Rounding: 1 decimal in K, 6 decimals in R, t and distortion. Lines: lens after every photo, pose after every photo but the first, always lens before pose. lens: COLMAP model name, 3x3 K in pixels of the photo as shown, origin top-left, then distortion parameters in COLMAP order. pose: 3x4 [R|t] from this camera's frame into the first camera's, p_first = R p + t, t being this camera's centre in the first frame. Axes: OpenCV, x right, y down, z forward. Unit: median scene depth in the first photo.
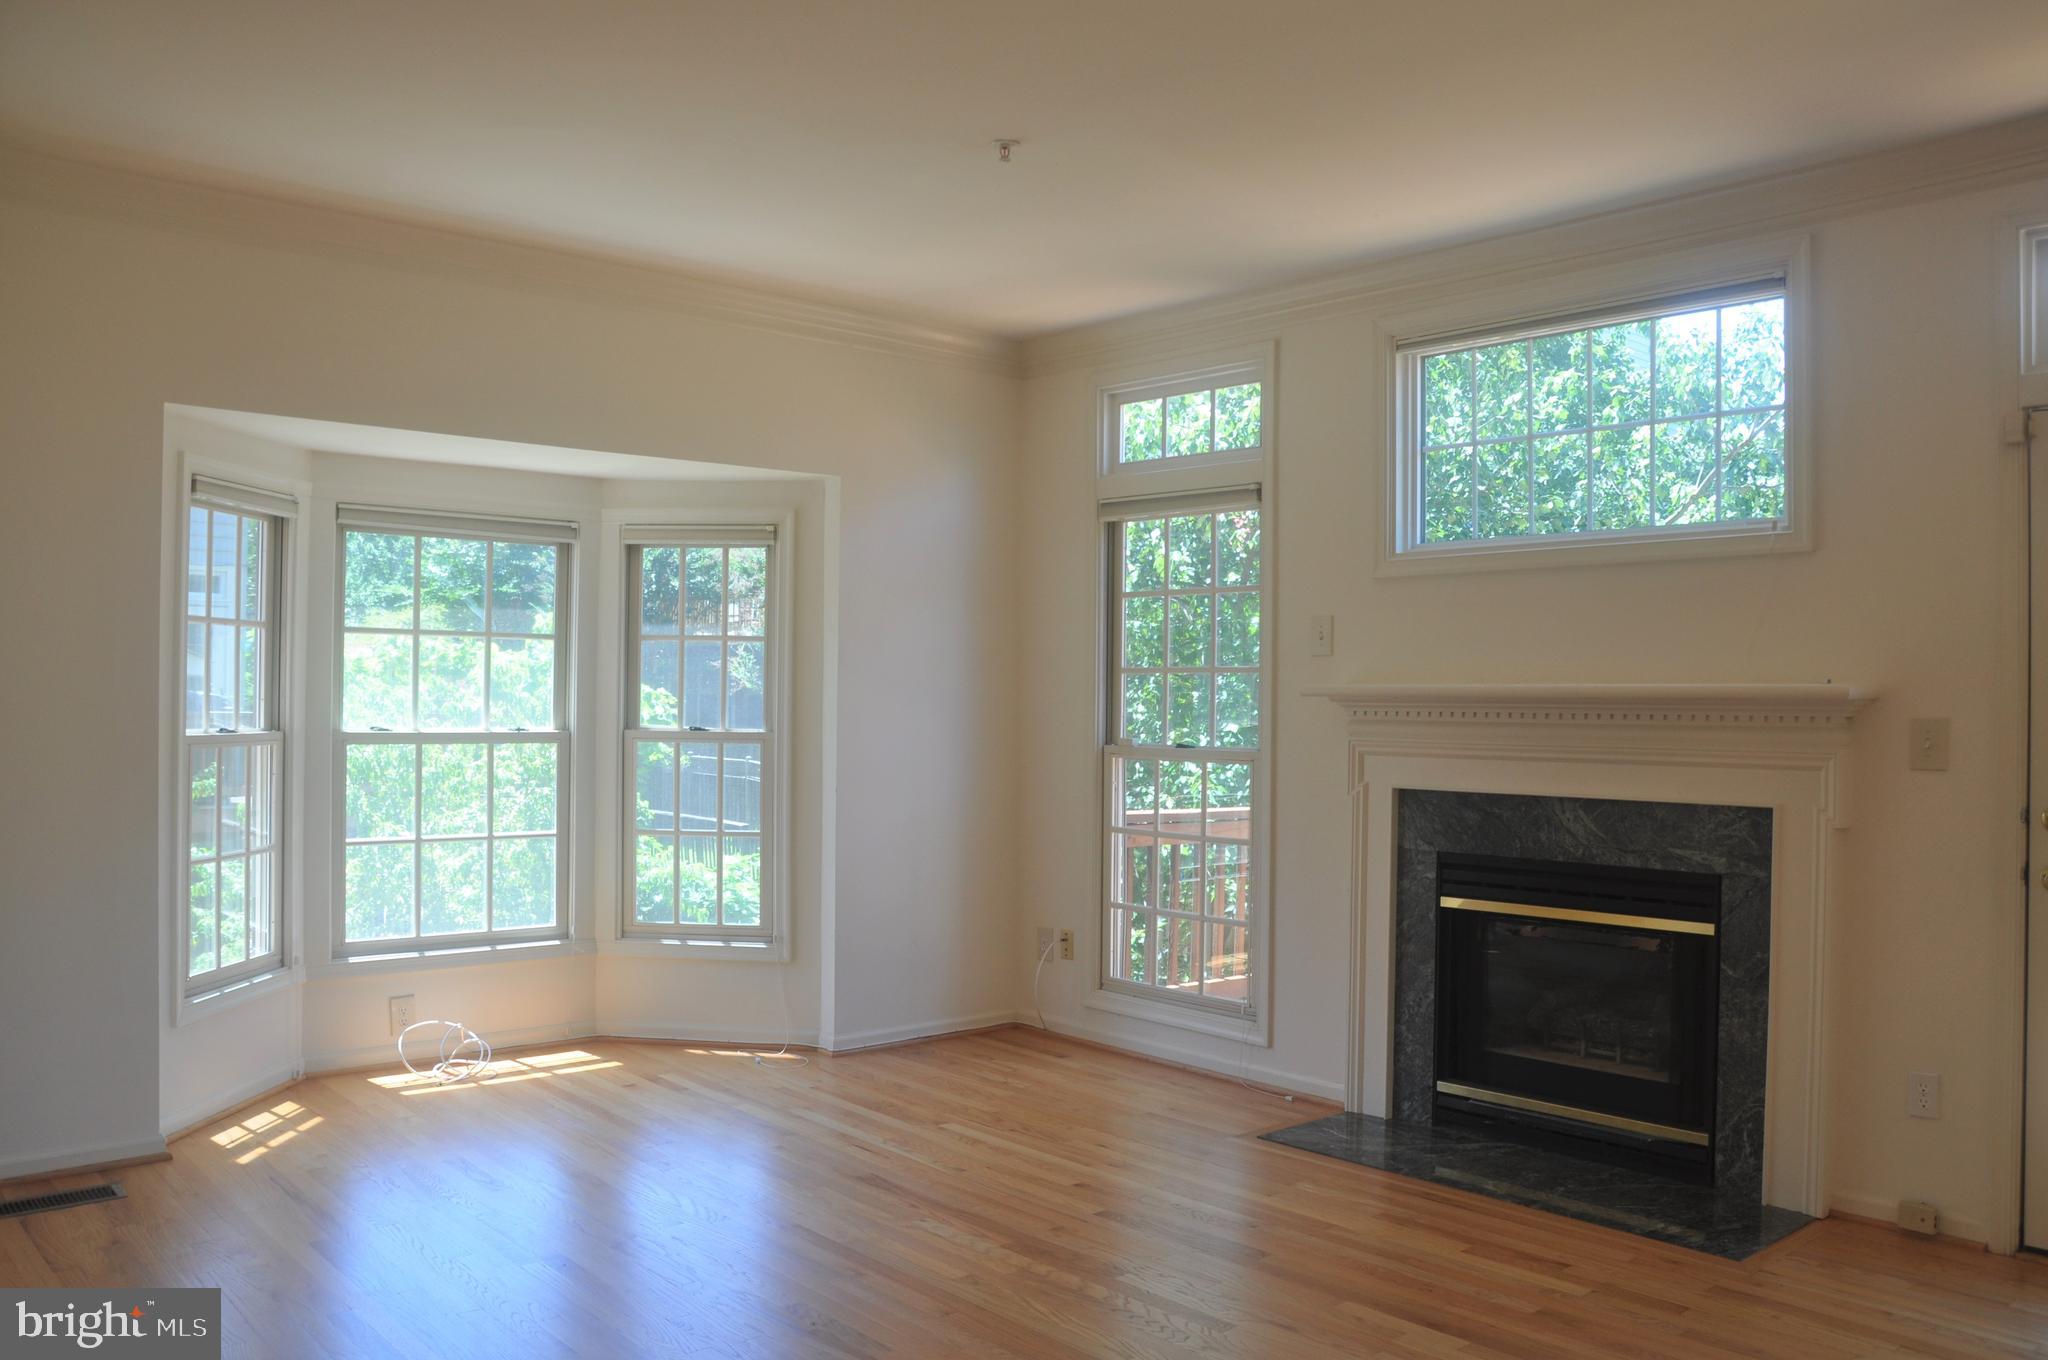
lens RADIAL K [[1612.3, 0, 1043.9], [0, 1612.3, 696.5], [0, 0, 1]] dist [-0.155809, 0.127875]
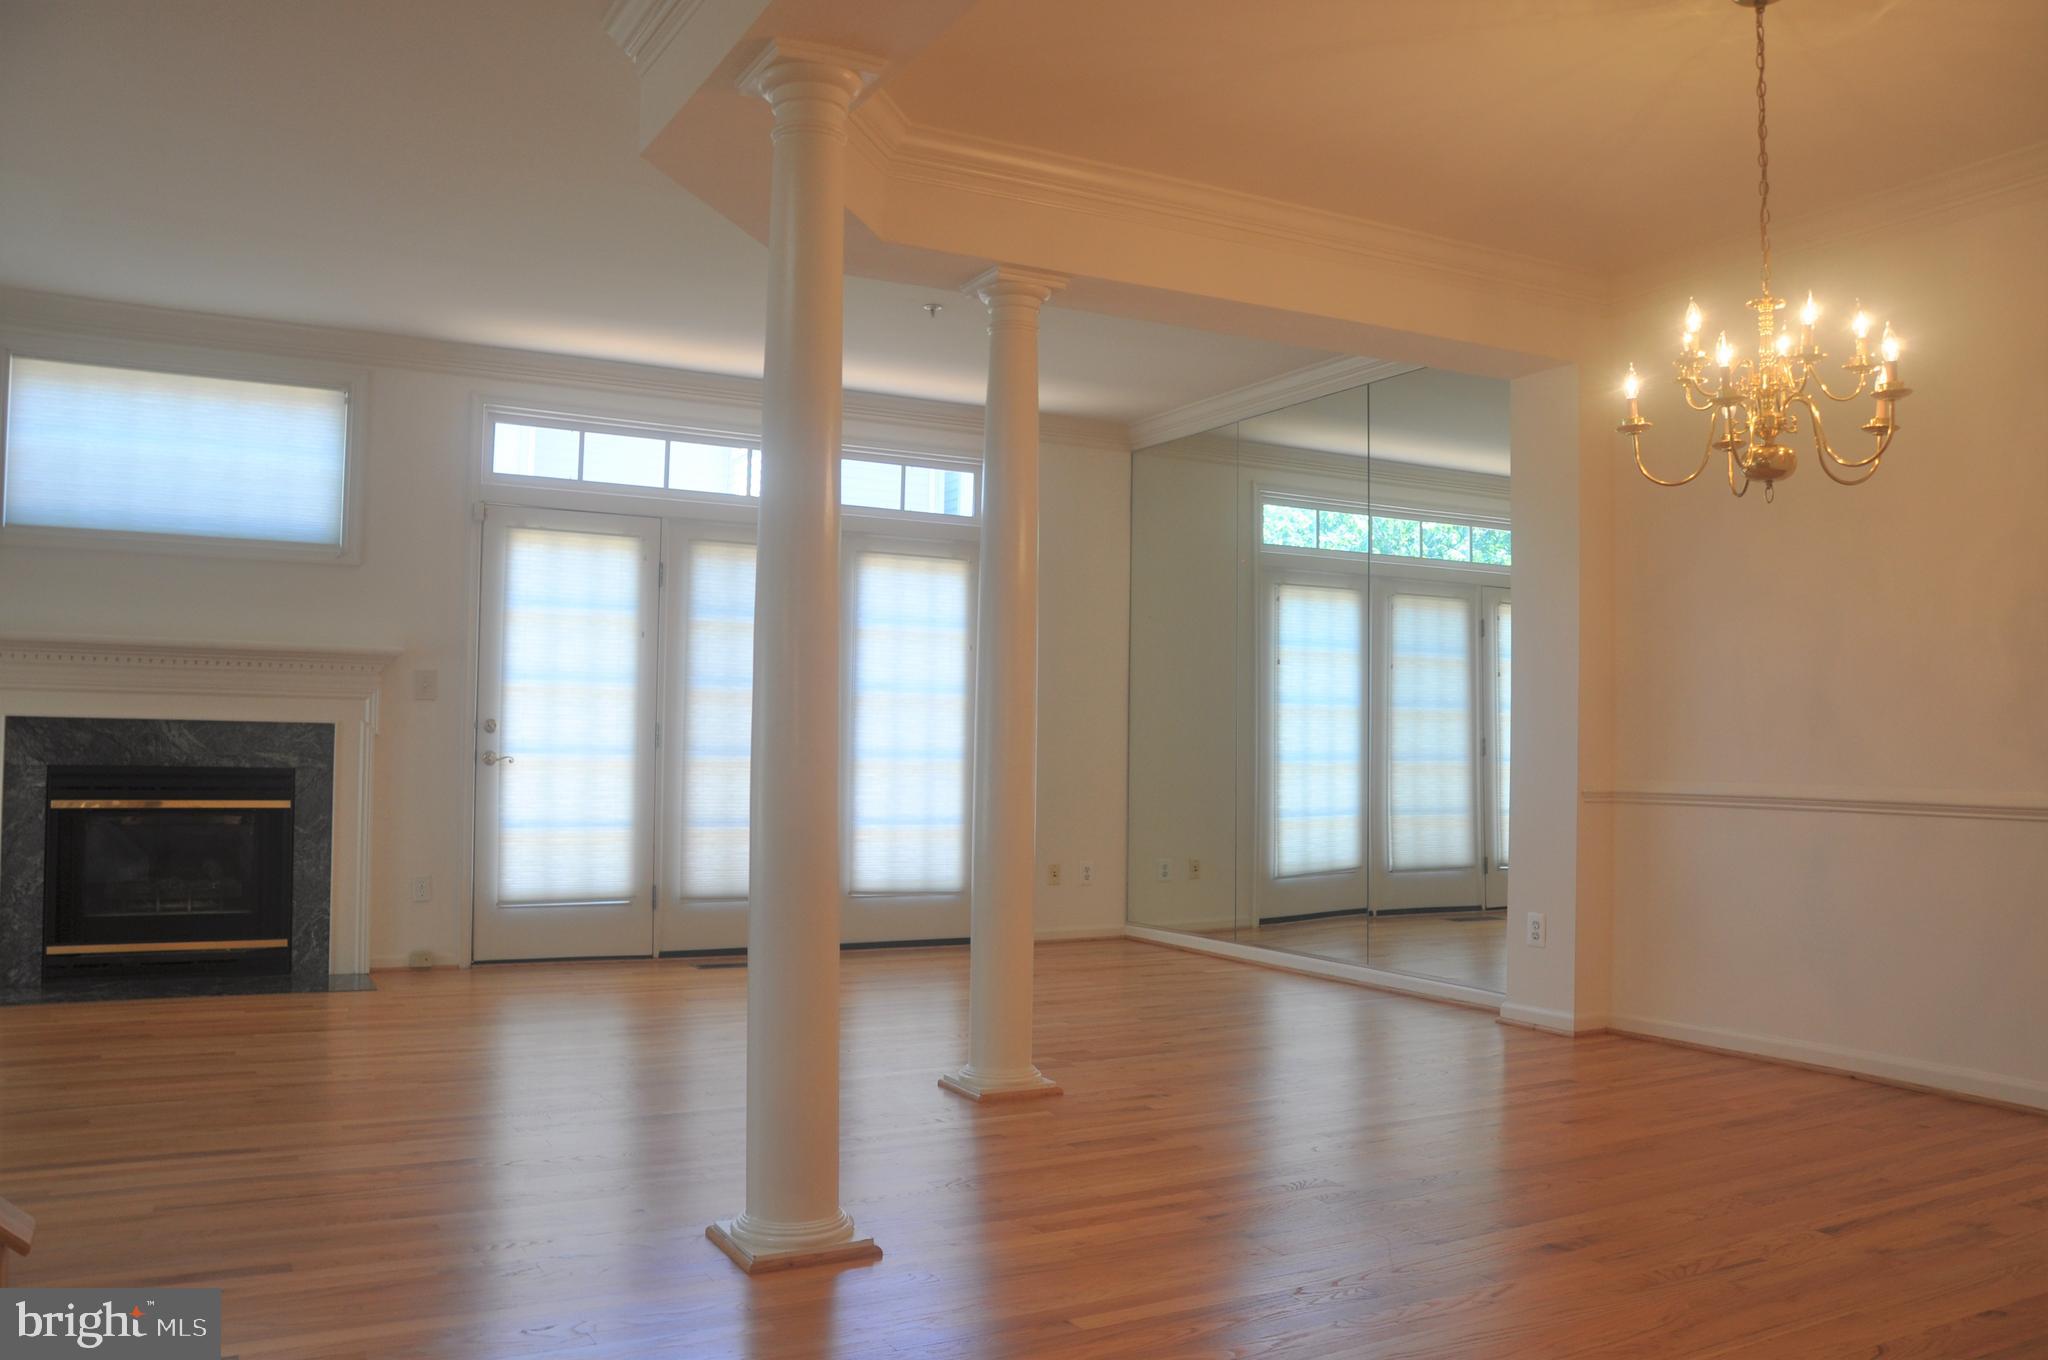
lens RADIAL K [[1612.3, 0, 1035.1], [0, 1612.3, 680.0], [0, 0, 1]] dist [-0.155809, 0.127875]
pose [[0.225853, 0.032877, 0.973607, -0.833635], [-0.018731, 0.999392, -0.029402, 0.054056], [-0.973981, -0.011596, 0.226331, -0.051210]]
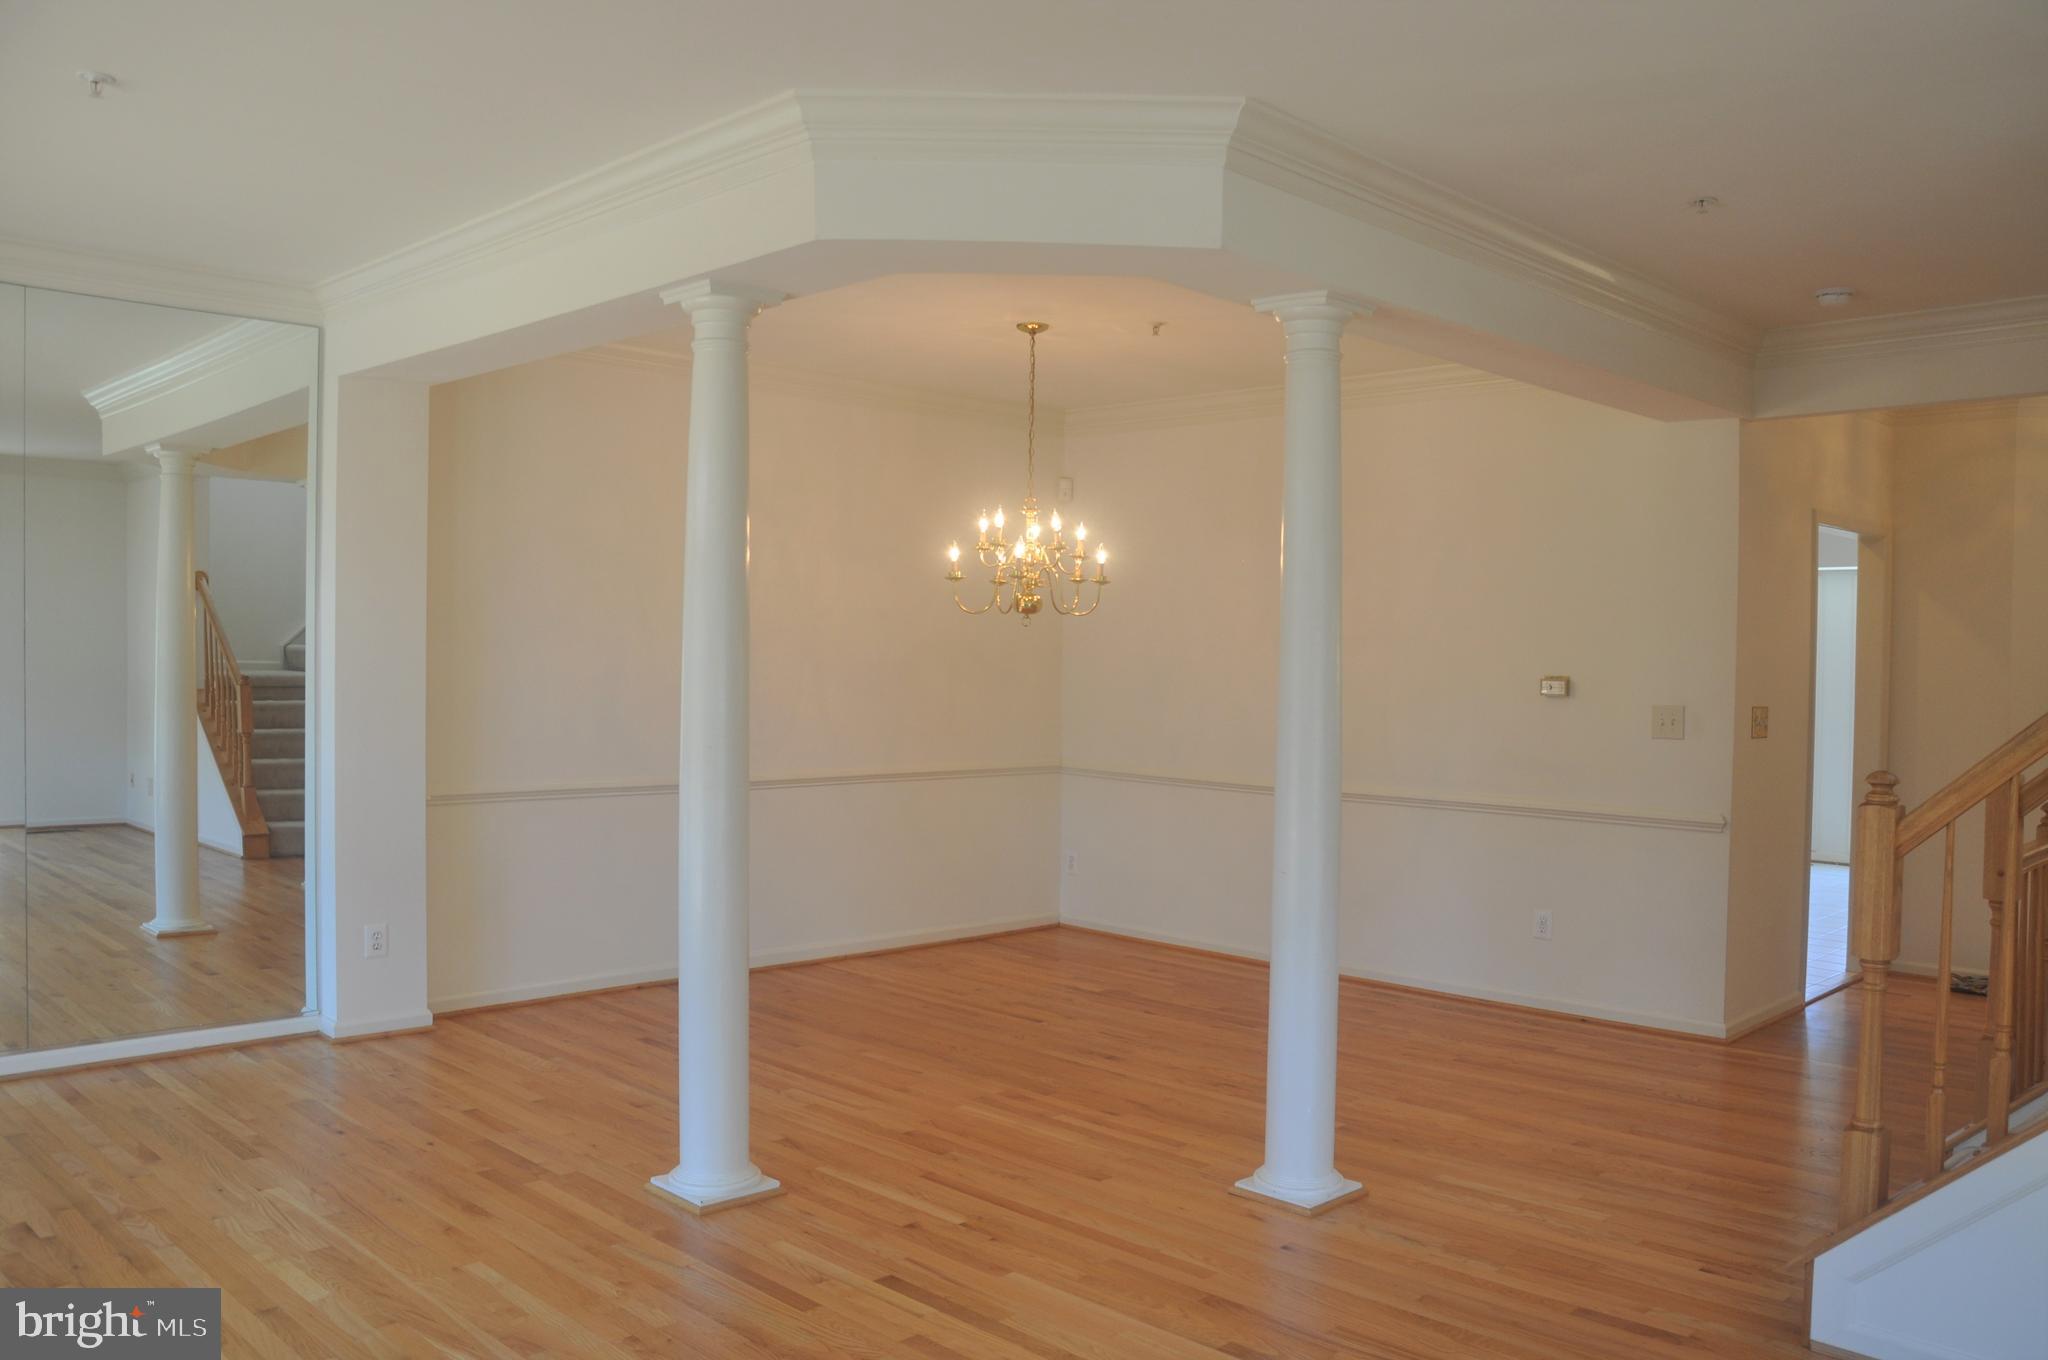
lens RADIAL K [[1612.3, 0, 1033.0], [0, 1612.3, 683.5], [0, 0, 1]] dist [-0.155809, 0.127875]
pose [[-0.998616, -0.022874, -0.047357, 0.024524], [-0.023397, 0.999671, 0.010513, -0.022934], [0.047100, 0.011606, -0.998823, 1.116479]]
